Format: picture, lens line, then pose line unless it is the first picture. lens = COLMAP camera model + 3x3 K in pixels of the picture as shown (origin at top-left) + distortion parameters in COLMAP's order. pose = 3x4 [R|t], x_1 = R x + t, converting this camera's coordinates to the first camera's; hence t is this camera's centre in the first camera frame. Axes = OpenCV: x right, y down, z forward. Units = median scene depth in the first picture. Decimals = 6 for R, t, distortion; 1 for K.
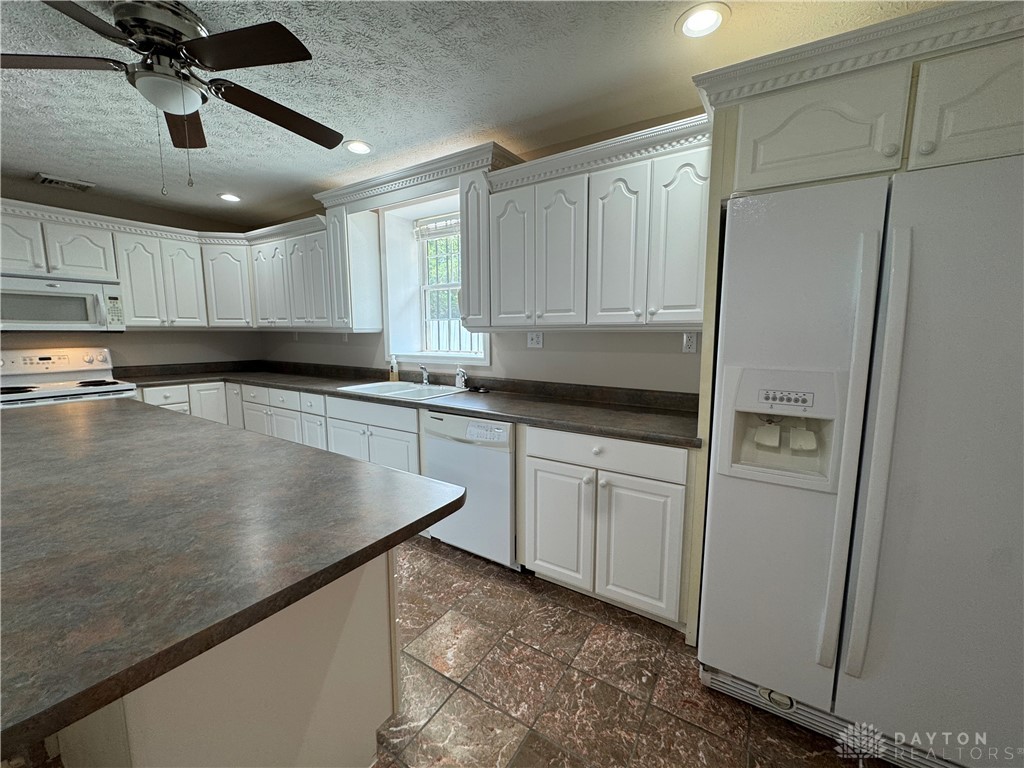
lens RADIAL K [[412.1, 0, 514.7], [0, 412.1, 382.8], [0, 0, 1]] dist [-0.004794, 0.000846]
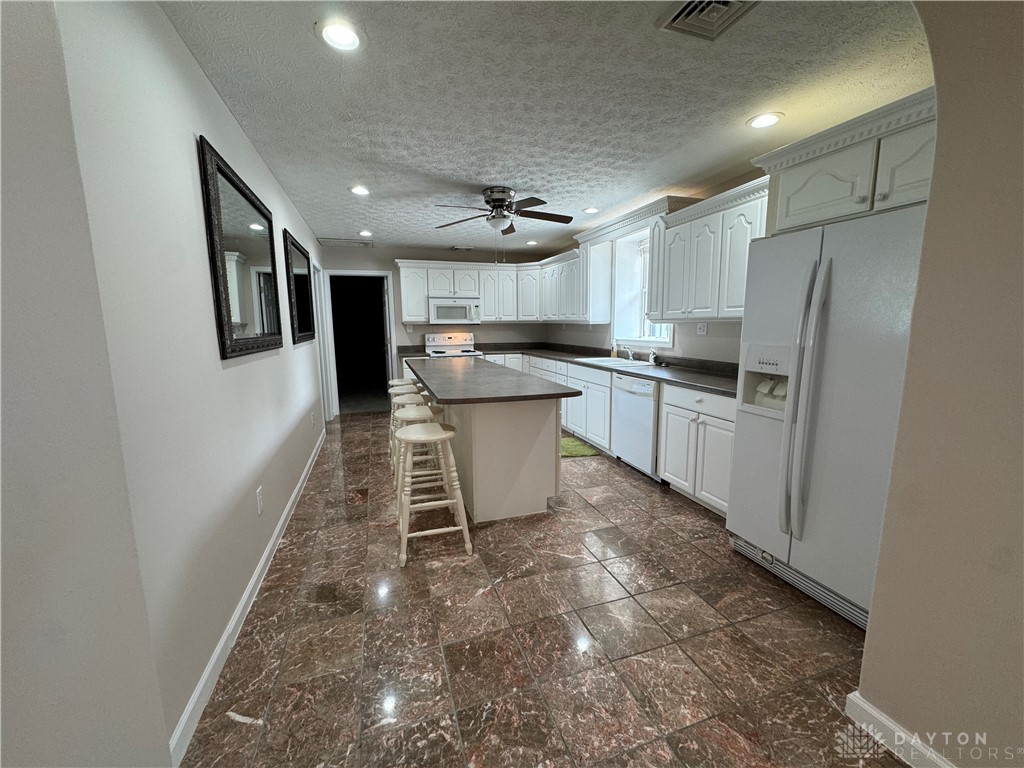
lens RADIAL K [[412.1, 0, 511.7], [0, 412.1, 383.1], [0, 0, 1]] dist [-0.004794, 0.000846]
pose [[0.775559, 0.083381, -0.625745, 0.401319], [-0.068862, 0.996498, 0.047435, 0.049313], [0.627509, 0.006301, 0.778584, -0.413214]]
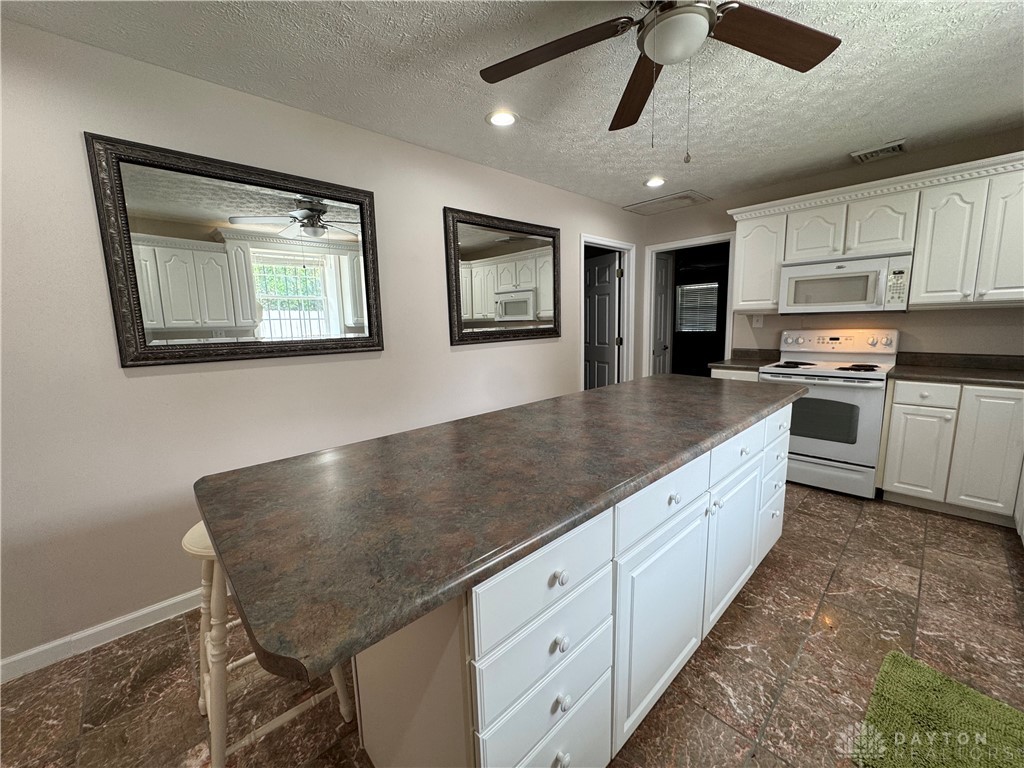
lens RADIAL K [[412.1, 0, 515.1], [0, 412.1, 383.5], [0, 0, 1]] dist [-0.004794, 0.000846]
pose [[-0.249508, 0.151769, -0.956406, 0.089944], [-0.091763, 0.979492, 0.179372, -0.066431], [0.964015, 0.132517, -0.230465, 0.517073]]
